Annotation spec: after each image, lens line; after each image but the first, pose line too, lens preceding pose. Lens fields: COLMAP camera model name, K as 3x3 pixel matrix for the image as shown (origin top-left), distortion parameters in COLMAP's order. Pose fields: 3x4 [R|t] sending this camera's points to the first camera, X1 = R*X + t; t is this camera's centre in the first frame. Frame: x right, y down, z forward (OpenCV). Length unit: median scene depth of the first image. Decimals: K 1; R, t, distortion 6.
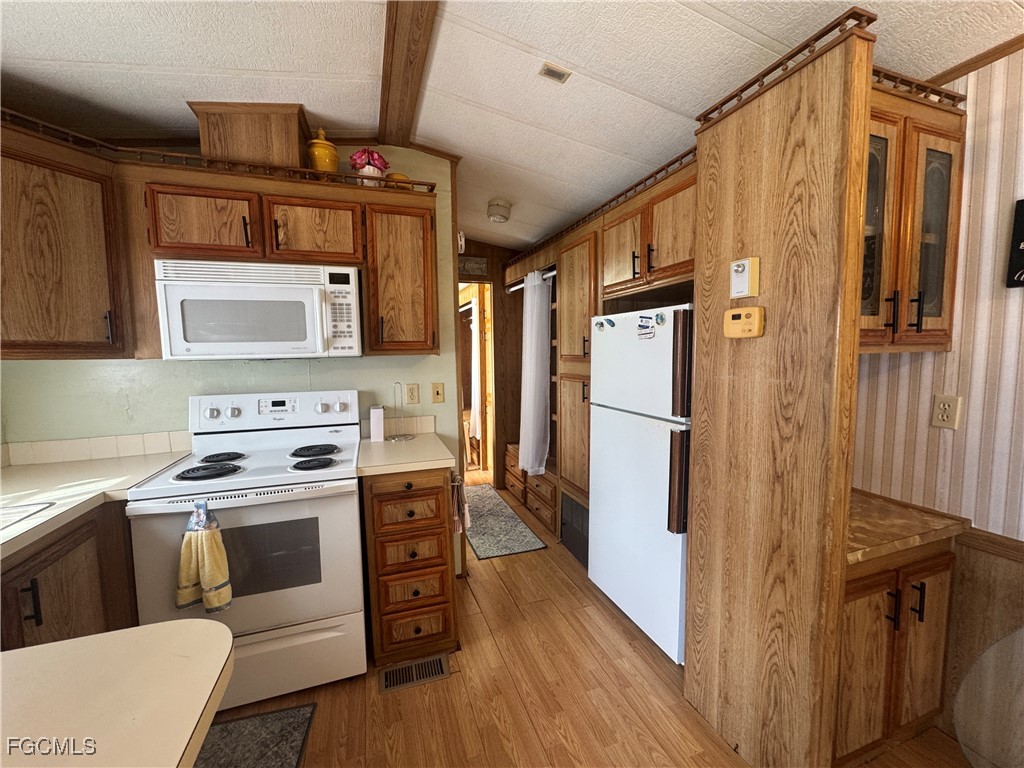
lens RADIAL K [[412.5, 0, 512.0], [0, 412.5, 384.0], [0, 0, 1]] dist [-0.003490, -0.000188]
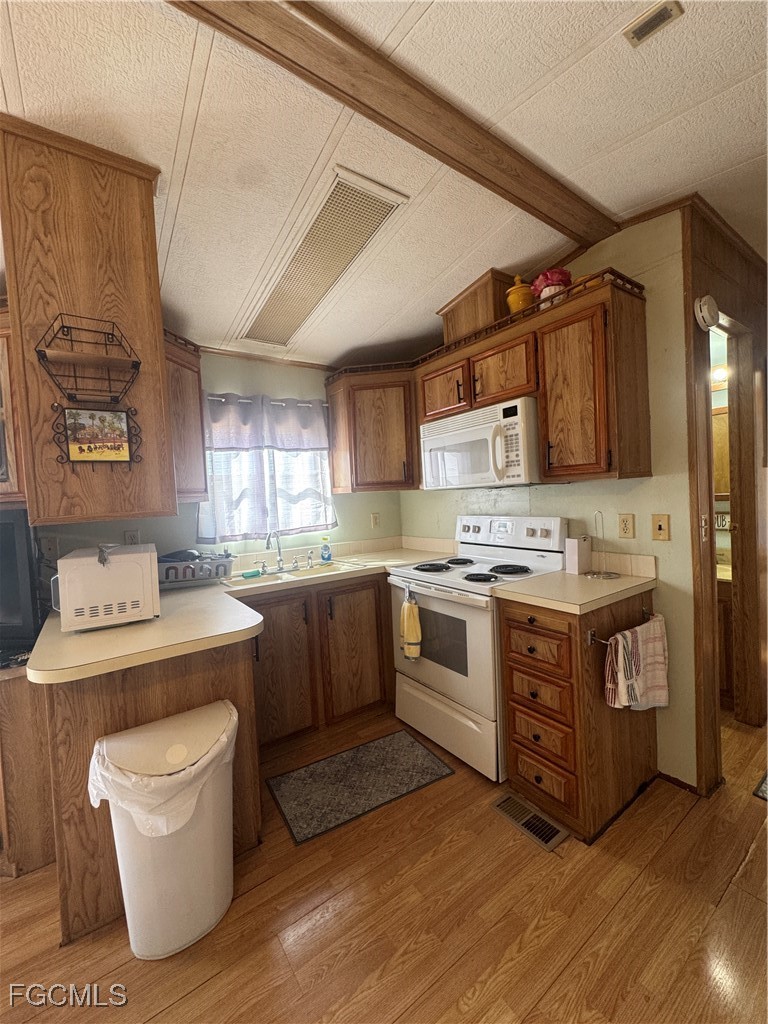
lens RADIAL K [[412.5, 0, 384.0], [0, 412.5, 512.0], [0, 0, 1]] dist [-0.003490, -0.000188]
pose [[0.274326, 0.036923, -0.960928, 0.531658], [-0.033916, 0.999012, 0.028705, -0.014493], [0.961039, 0.024716, 0.275307, 0.392333]]
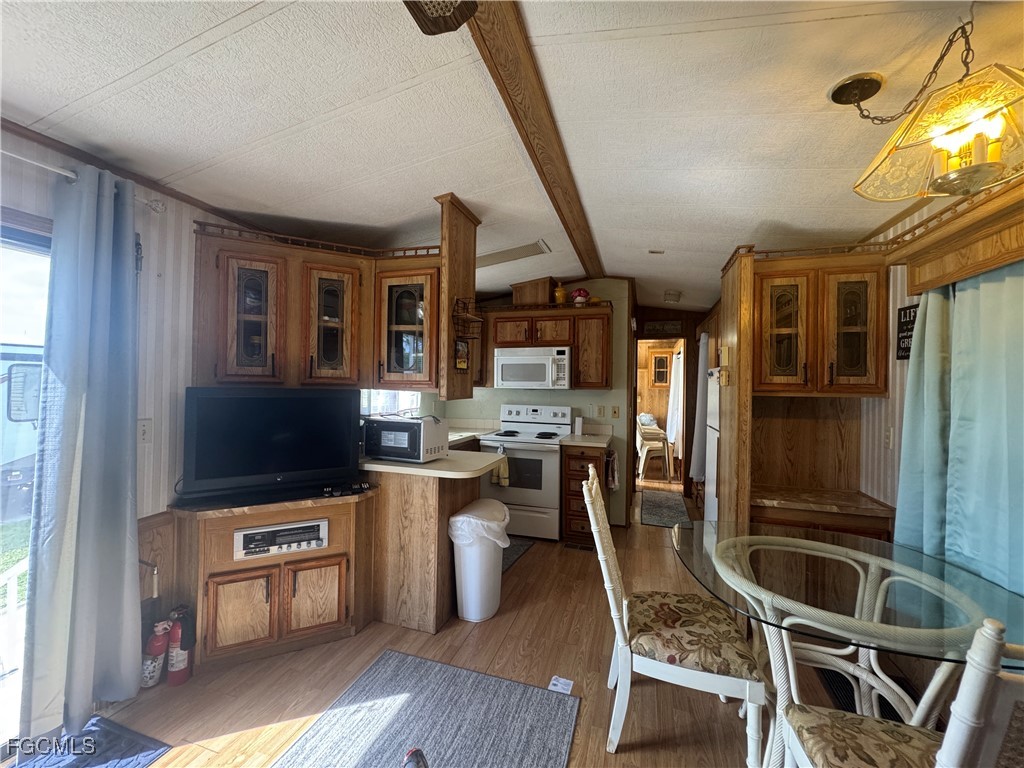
lens RADIAL K [[412.5, 0, 512.0], [0, 412.5, 384.0], [0, 0, 1]] dist [-0.003490, -0.000188]
pose [[0.798574, 0.023153, -0.601451, 0.662092], [-0.075115, 0.995282, -0.061420, 0.055521], [0.597191, 0.094227, 0.796545, -0.830917]]
